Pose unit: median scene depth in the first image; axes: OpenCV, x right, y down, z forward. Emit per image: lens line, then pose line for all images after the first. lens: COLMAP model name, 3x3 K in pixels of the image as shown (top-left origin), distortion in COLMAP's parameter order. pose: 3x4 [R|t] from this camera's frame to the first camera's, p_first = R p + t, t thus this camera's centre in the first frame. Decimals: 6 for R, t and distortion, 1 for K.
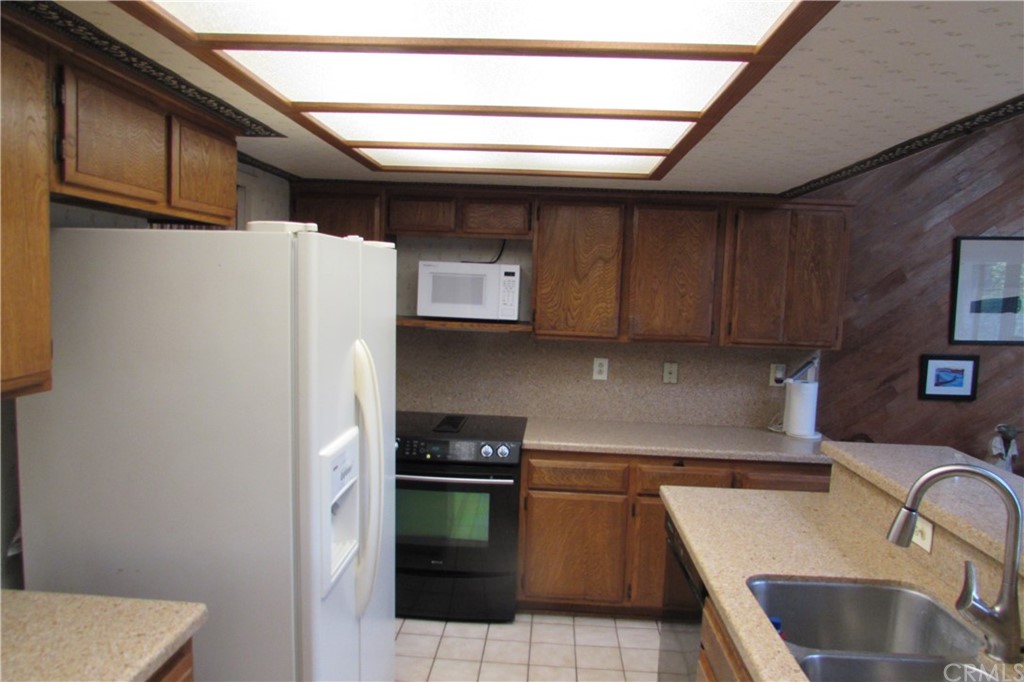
lens RADIAL K [[722.8, 0, 515.1], [0, 722.8, 339.7], [0, 0, 1]] dist [-0.040587, 0.018392]
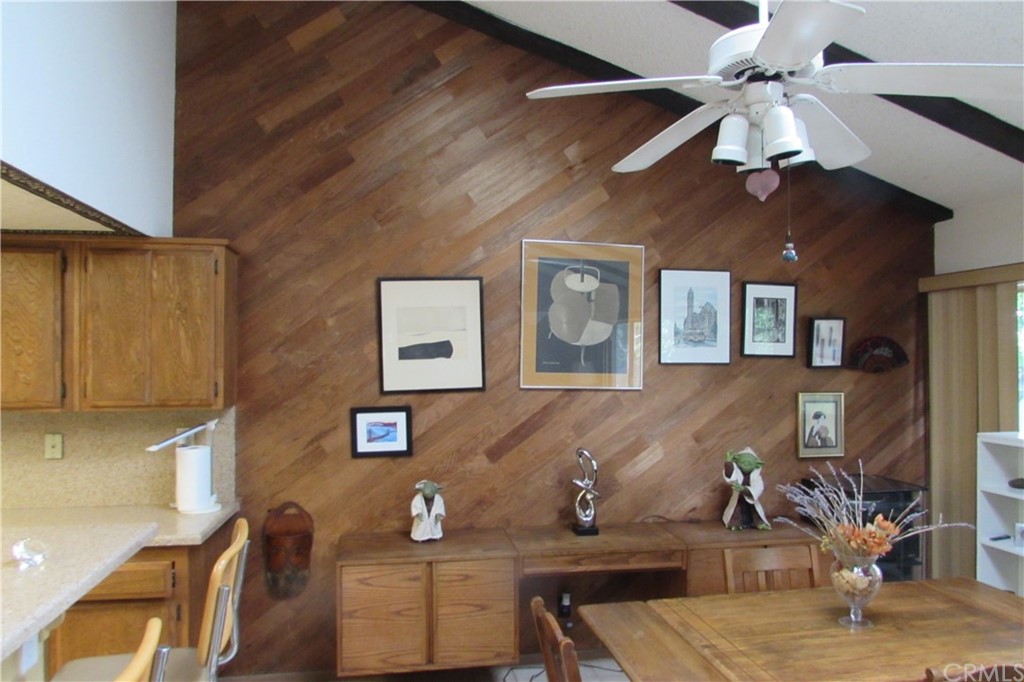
lens RADIAL K [[722.8, 0, 507.1], [0, 722.8, 348.9], [0, 0, 1]] dist [-0.040587, 0.018392]
pose [[0.972298, -0.036756, 0.230839, 0.591420], [0.055116, 0.995764, -0.073597, 0.025483], [-0.227155, 0.084281, 0.970205, 0.068541]]
